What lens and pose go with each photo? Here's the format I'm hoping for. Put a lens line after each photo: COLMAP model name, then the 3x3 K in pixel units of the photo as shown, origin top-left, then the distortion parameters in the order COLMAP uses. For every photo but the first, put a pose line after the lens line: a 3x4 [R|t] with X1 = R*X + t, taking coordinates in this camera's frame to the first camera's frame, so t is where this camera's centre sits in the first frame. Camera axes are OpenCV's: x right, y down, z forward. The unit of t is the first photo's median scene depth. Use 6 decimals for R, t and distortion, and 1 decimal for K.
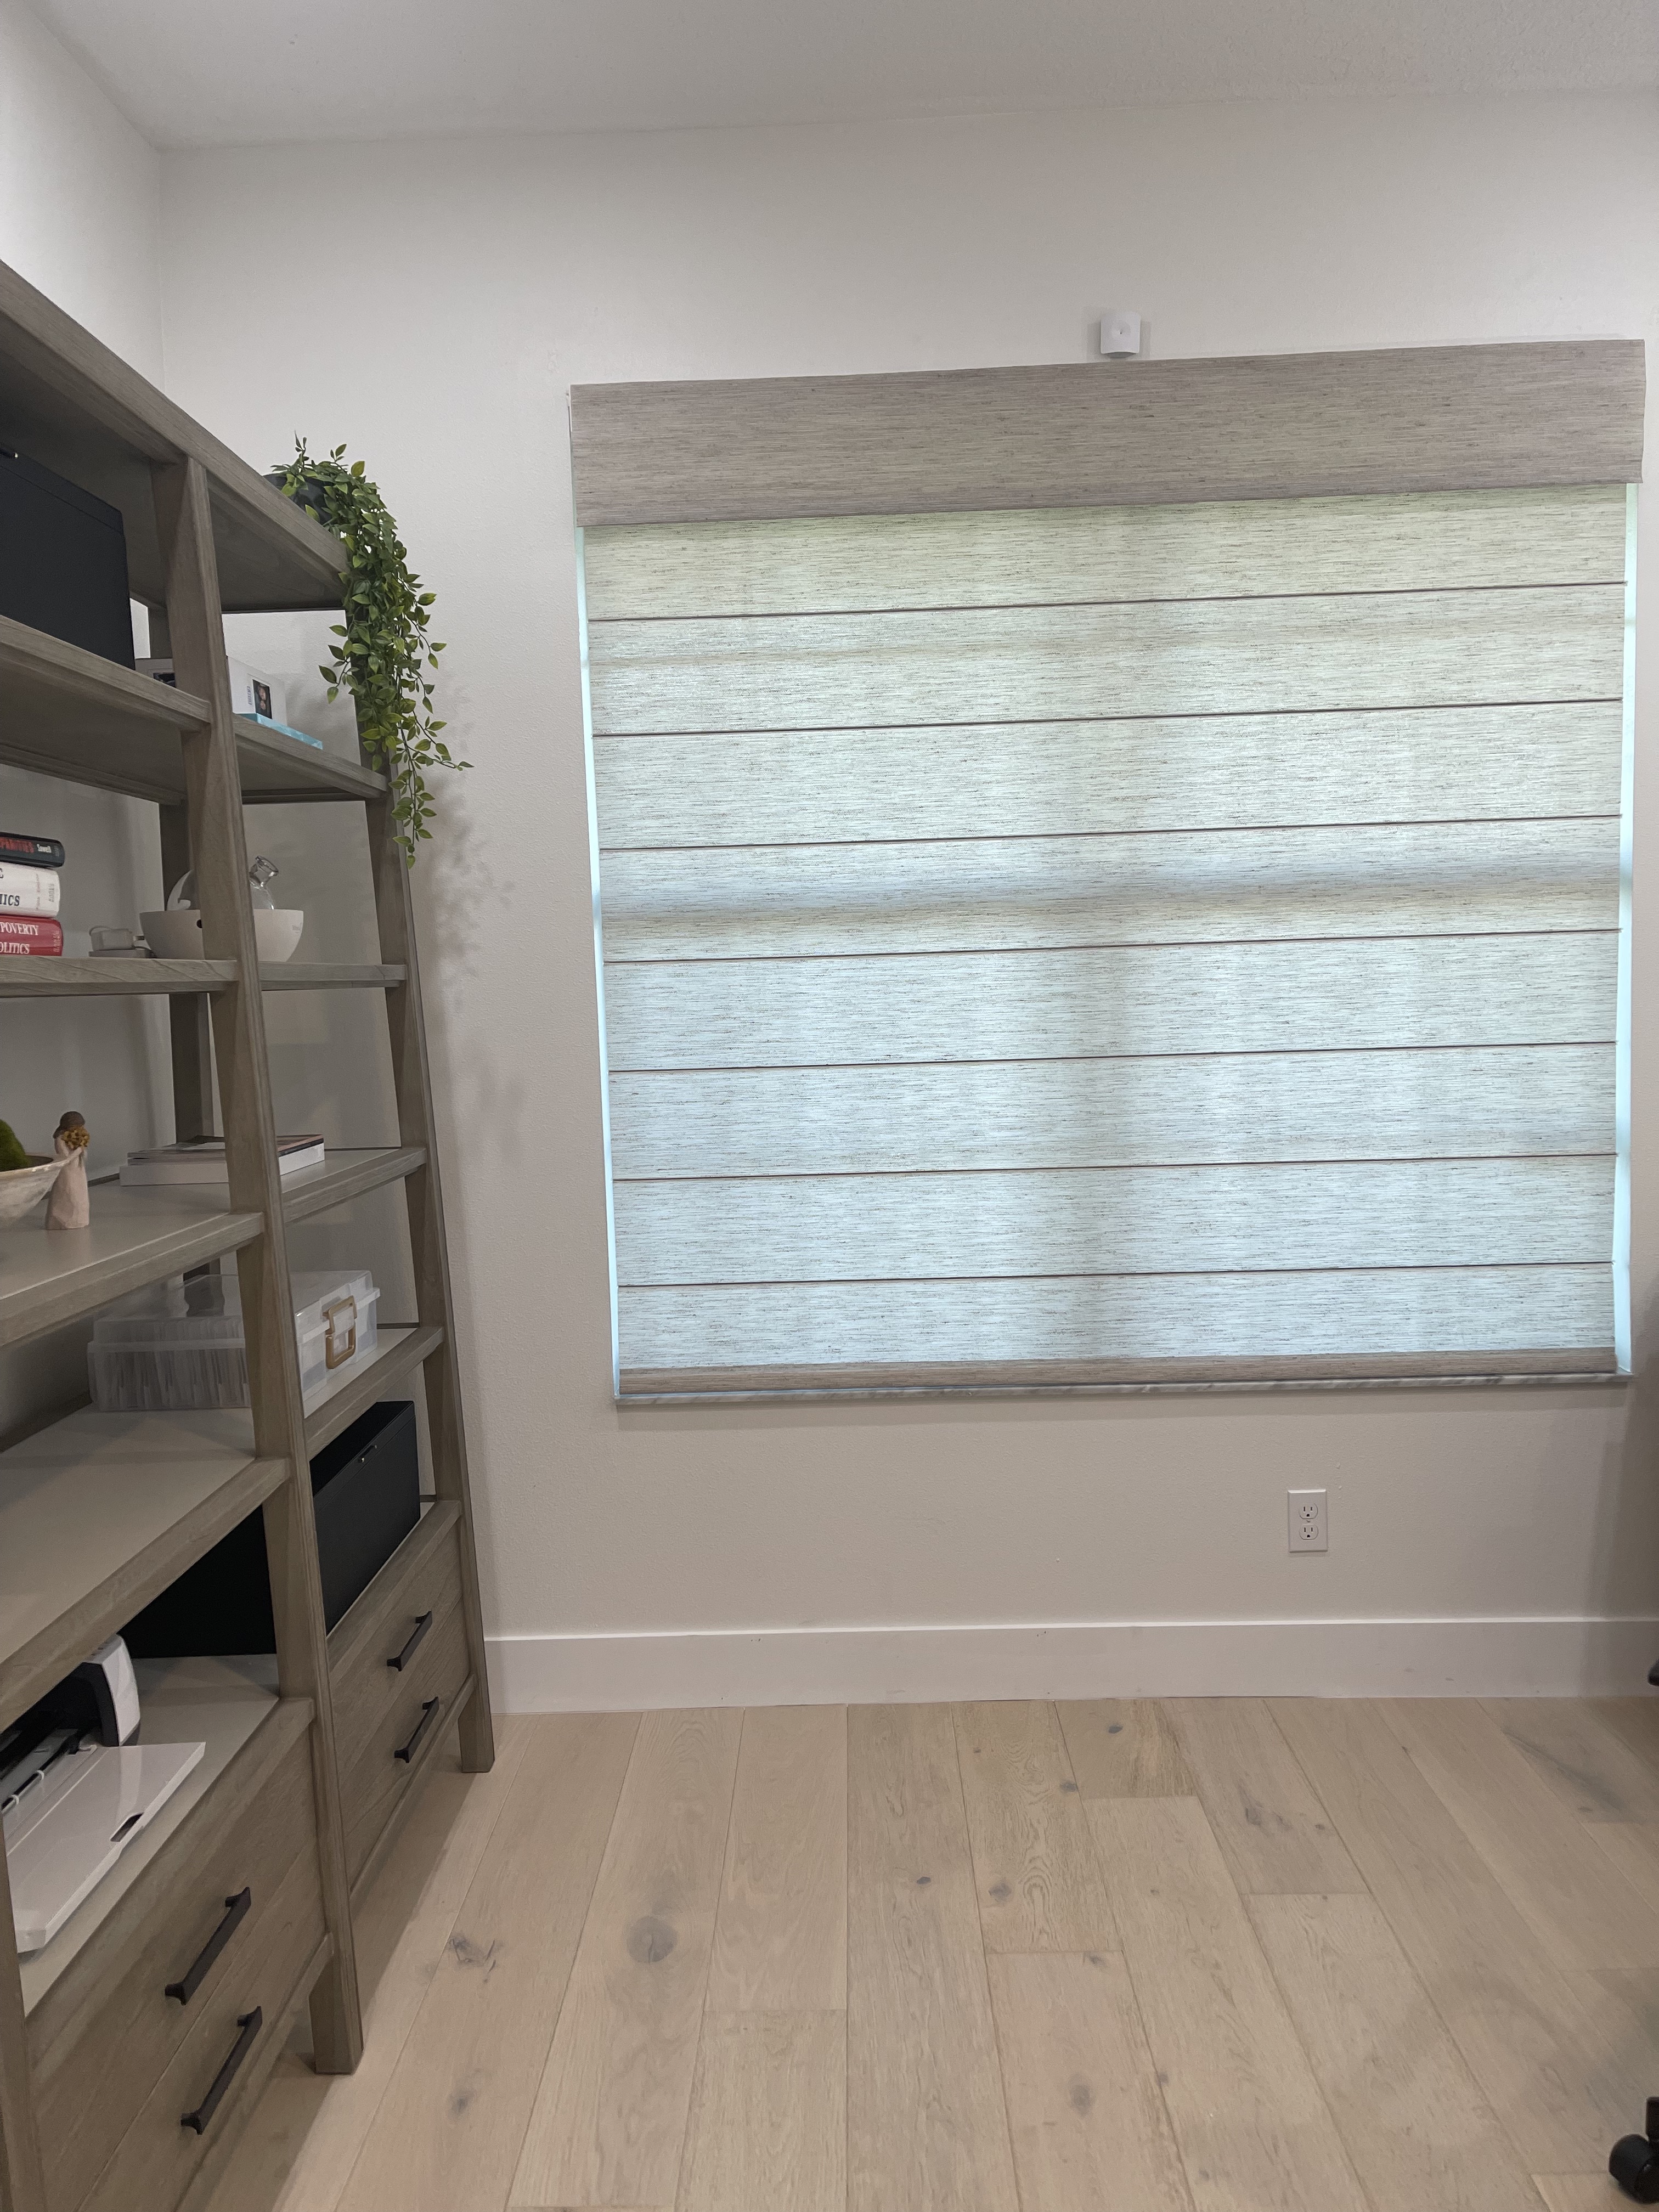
lens RADIAL K [[1478.2, 0, 829.5], [0, 1478.2, 1106.0], [0, 0, 1]] dist [0.004760, -0.046568]
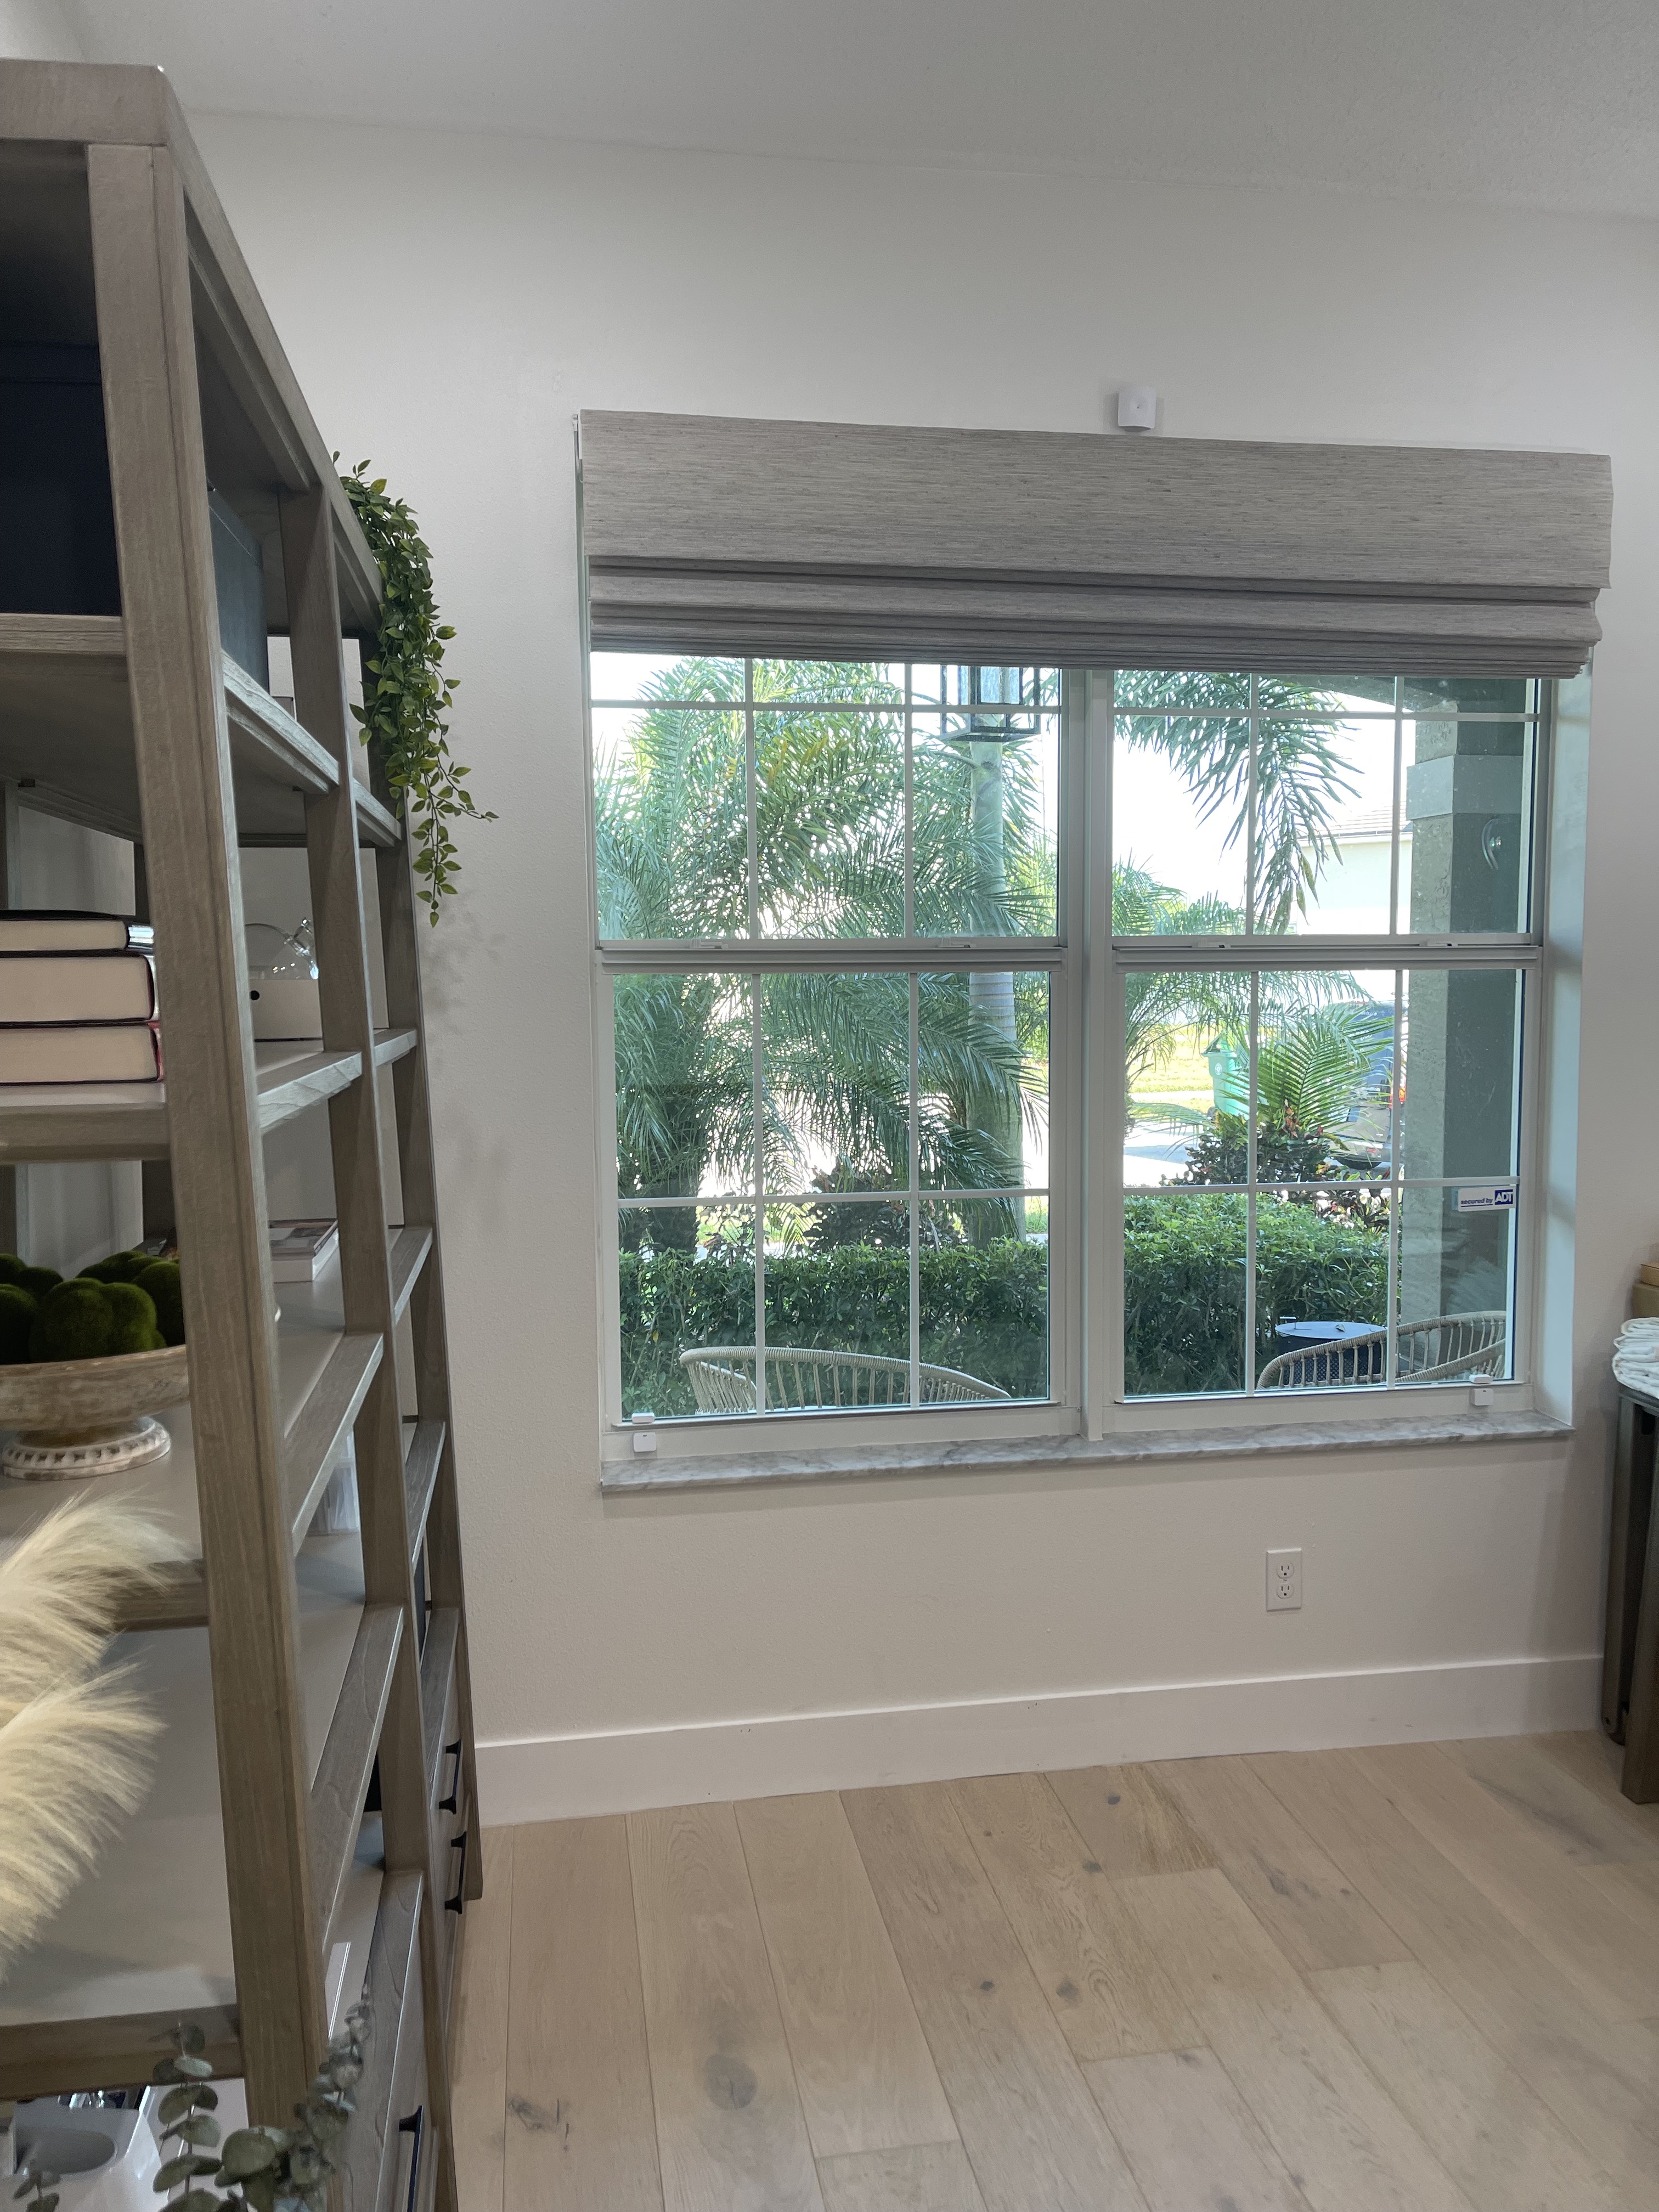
lens RADIAL K [[1478.2, 0, 829.5], [0, 1478.2, 1106.0], [0, 0, 1]] dist [0.004760, -0.046568]
pose [[0.985248, 0.008752, 0.170909, -0.187888], [-0.007908, 0.999953, -0.005613, -0.044031], [-0.170950, 0.004179, 0.985271, 0.052473]]
